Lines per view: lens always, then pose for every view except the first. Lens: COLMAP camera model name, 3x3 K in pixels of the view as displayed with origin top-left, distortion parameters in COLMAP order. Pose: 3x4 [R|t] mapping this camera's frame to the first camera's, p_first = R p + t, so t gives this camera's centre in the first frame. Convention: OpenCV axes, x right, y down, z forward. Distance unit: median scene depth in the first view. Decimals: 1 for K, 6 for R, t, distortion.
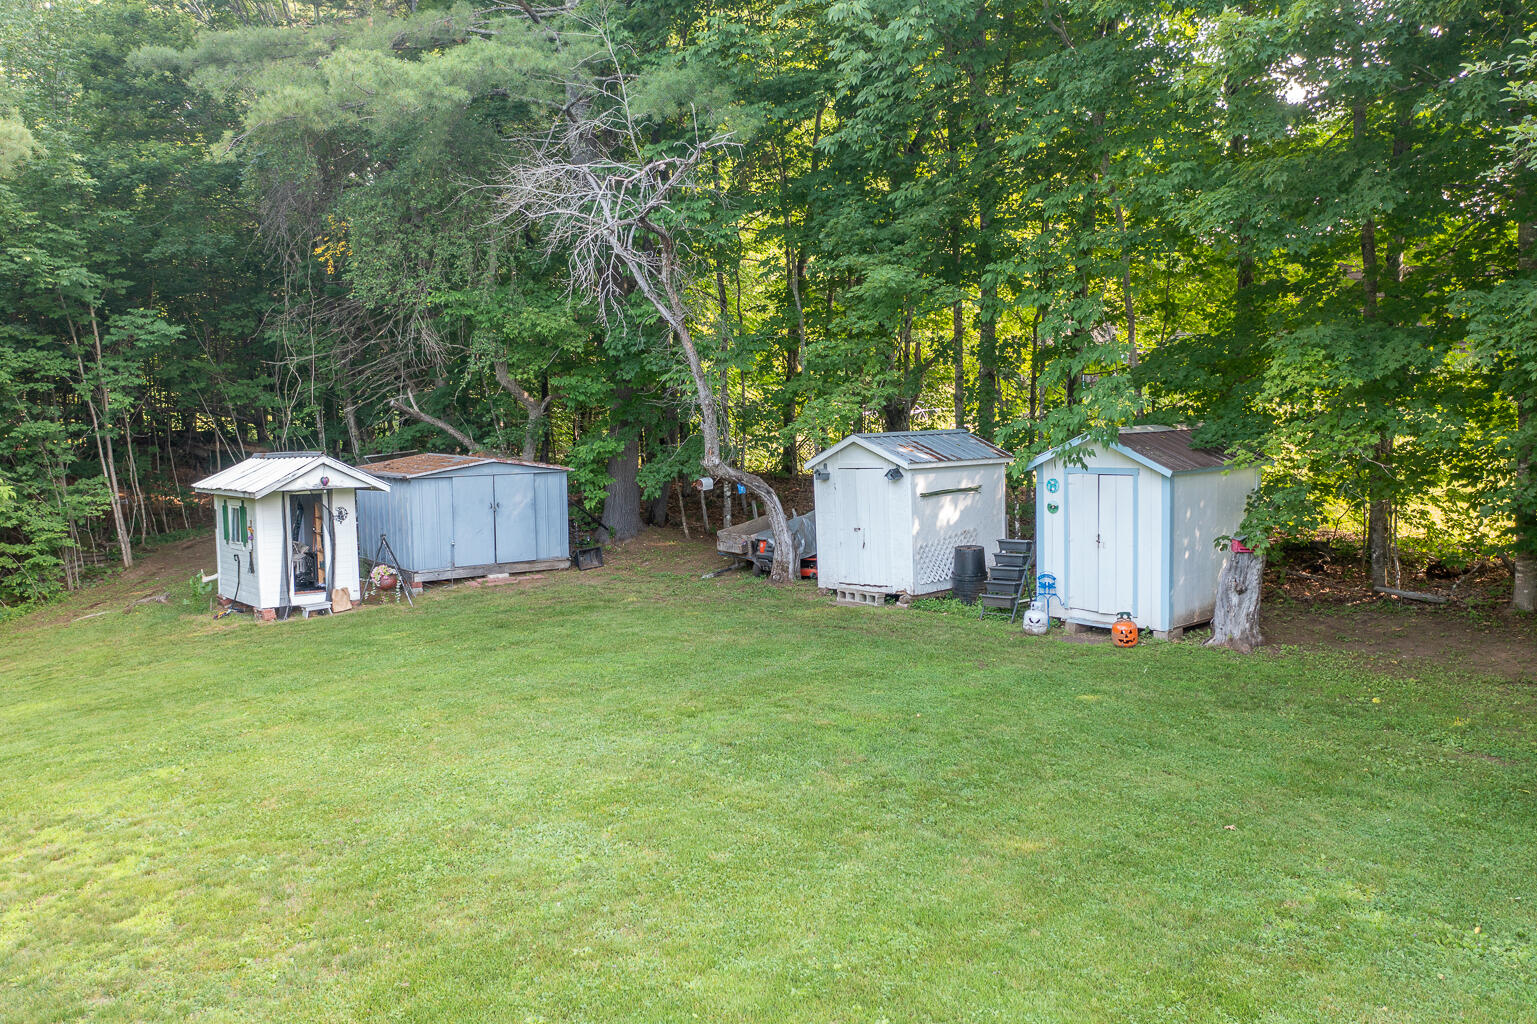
lens RADIAL K [[1223.8, 0, 765.2], [0, 1223.8, 511.3], [0, 0, 1]] dist [-0.013710, 0.004395]
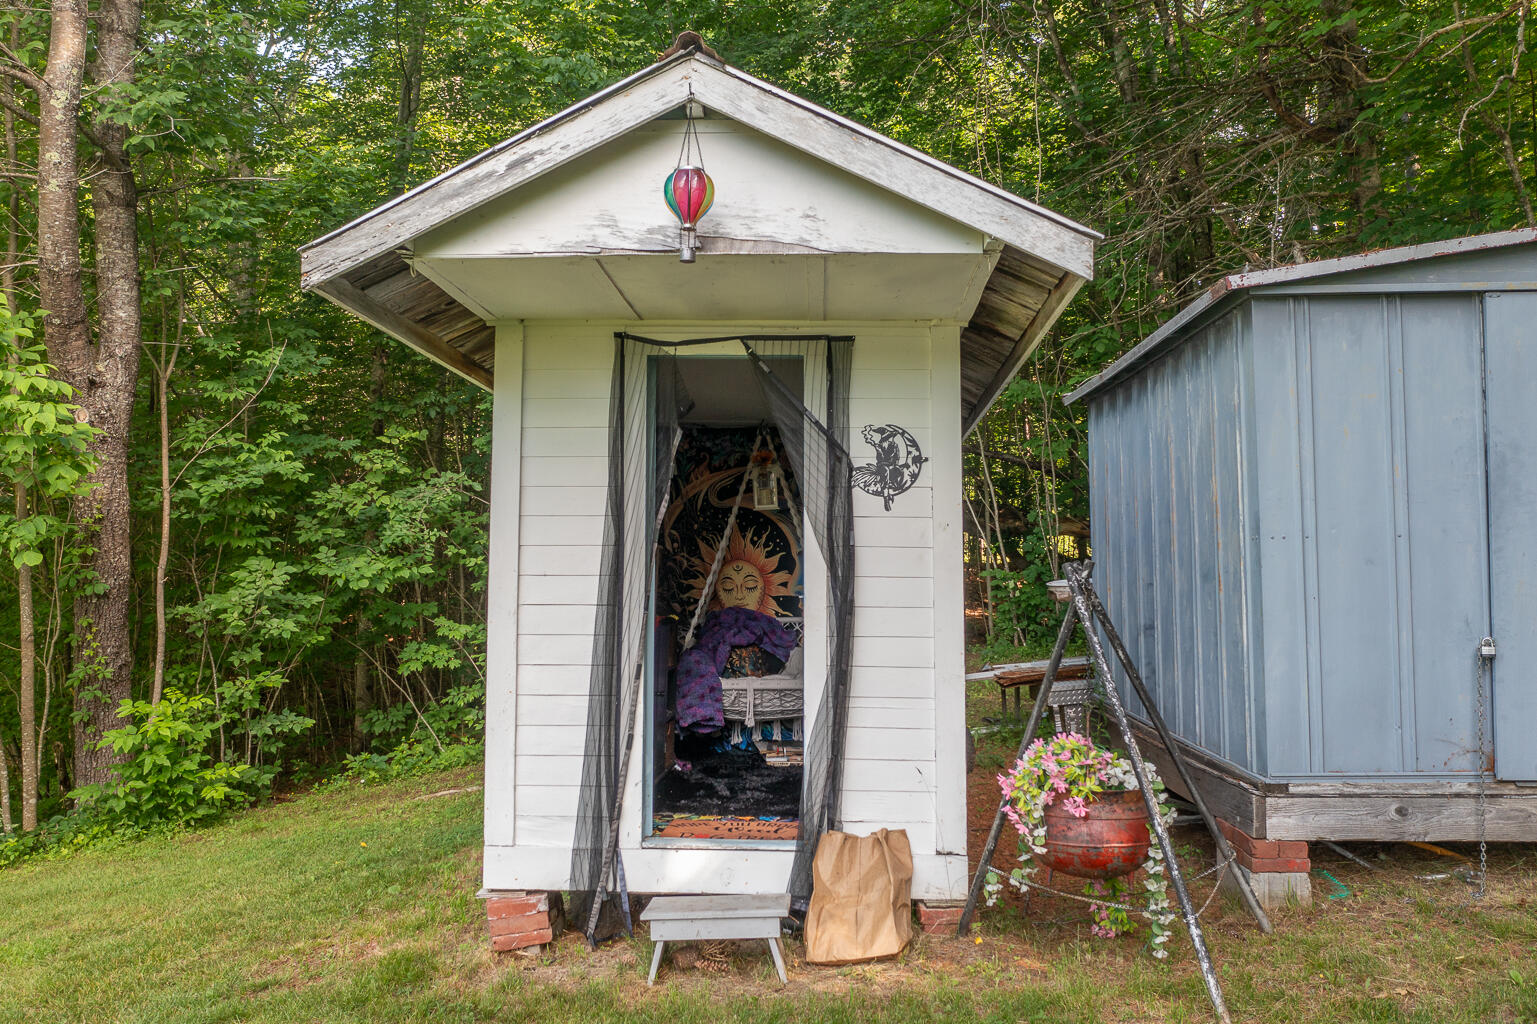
lens RADIAL K [[1223.8, 0, 765.2], [0, 1223.8, 511.3], [0, 0, 1]] dist [-0.013710, 0.004395]
pose [[0.746862, -0.020503, -0.664663, -0.227620], [-0.060430, 0.993296, -0.098545, 0.032096], [0.662228, 0.113765, 0.740616, 0.837202]]
